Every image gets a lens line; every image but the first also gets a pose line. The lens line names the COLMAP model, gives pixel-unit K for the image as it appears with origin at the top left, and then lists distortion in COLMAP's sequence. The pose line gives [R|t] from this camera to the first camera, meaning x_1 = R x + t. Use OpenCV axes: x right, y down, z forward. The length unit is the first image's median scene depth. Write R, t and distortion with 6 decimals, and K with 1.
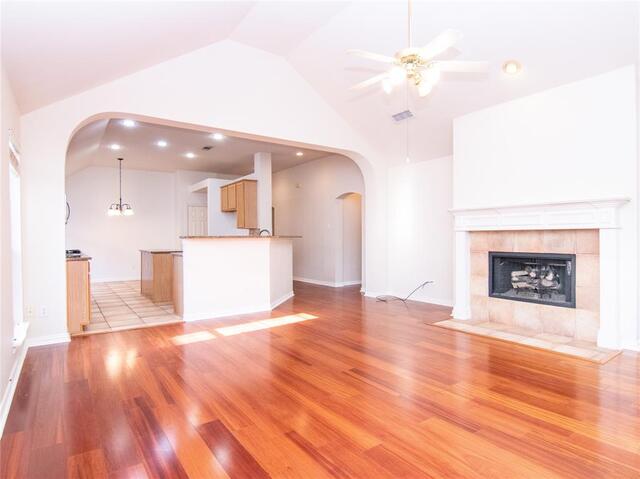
lens RADIAL K [[363.4, 0, 320.0], [0, 363.4, 239.5], [0, 0, 1]] dist [-0.003625, -0.017217]
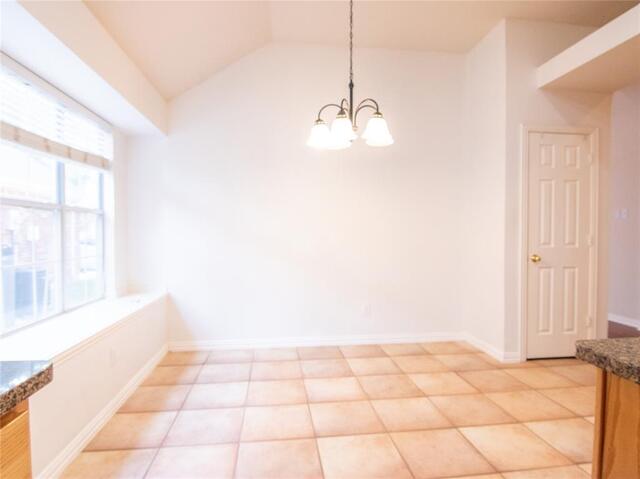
lens RADIAL K [[363.4, 0, 320.0], [0, 363.4, 239.5], [0, 0, 1]] dist [-0.003625, -0.017217]
pose [[0.881508, 0.014925, -0.471933, -0.791661], [-0.008894, 0.999848, 0.015008, -0.003087], [0.472085, -0.009032, 0.881507, 1.345710]]
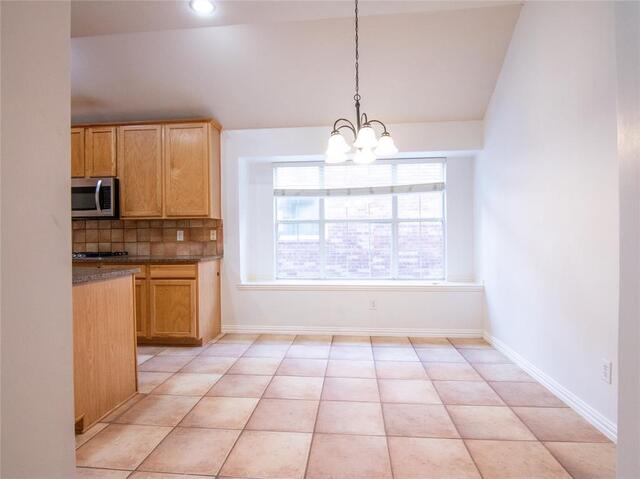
lens RADIAL K [[366.2, 0, 320.0], [0, 366.2, 239.5], [0, 0, 1]] dist [-0.014094, -0.002732]
pose [[-0.656932, 0.017860, -0.753739, -0.530218], [0.008978, 0.999834, 0.015867, -0.006369], [0.753897, 0.003656, -0.656983, 2.104011]]
